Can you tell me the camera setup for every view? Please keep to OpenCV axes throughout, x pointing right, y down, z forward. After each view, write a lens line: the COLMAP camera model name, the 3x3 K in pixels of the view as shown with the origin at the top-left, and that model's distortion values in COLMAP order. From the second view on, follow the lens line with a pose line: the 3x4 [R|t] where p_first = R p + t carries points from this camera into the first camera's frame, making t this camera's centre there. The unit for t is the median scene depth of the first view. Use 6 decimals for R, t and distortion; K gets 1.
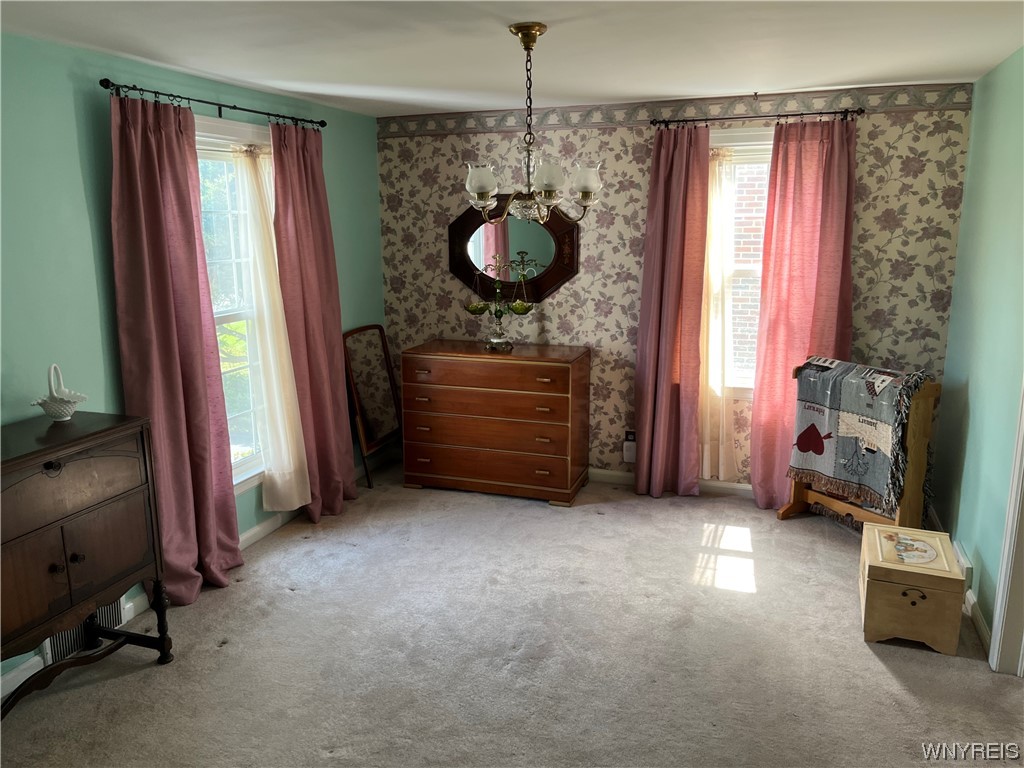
lens RADIAL K [[779.8, 0, 511.4], [0, 779.8, 380.0], [0, 0, 1]] dist [0.029668, -0.048772]
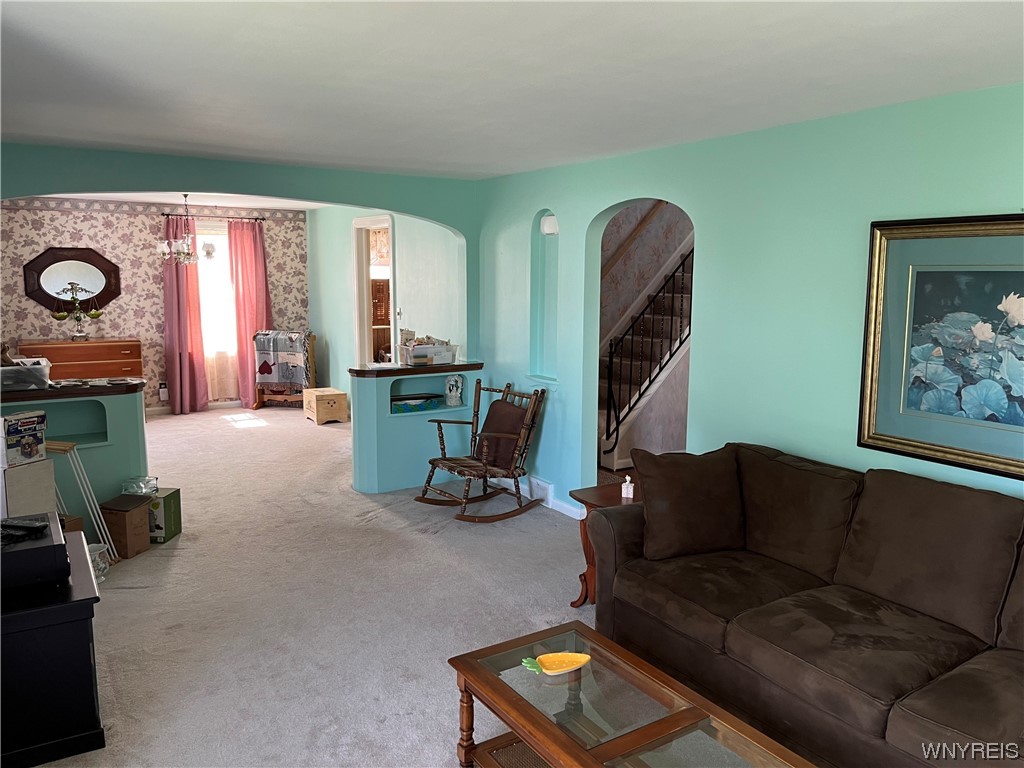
lens RADIAL K [[779.8, 0, 511.2], [0, 779.8, 385.0], [0, 0, 1]] dist [0.029668, -0.048772]
pose [[0.600378, -0.092384, 0.794362, -0.818466], [0.159580, 0.987168, -0.005804, 0.216293], [-0.783633, 0.130249, 0.607417, -0.731742]]
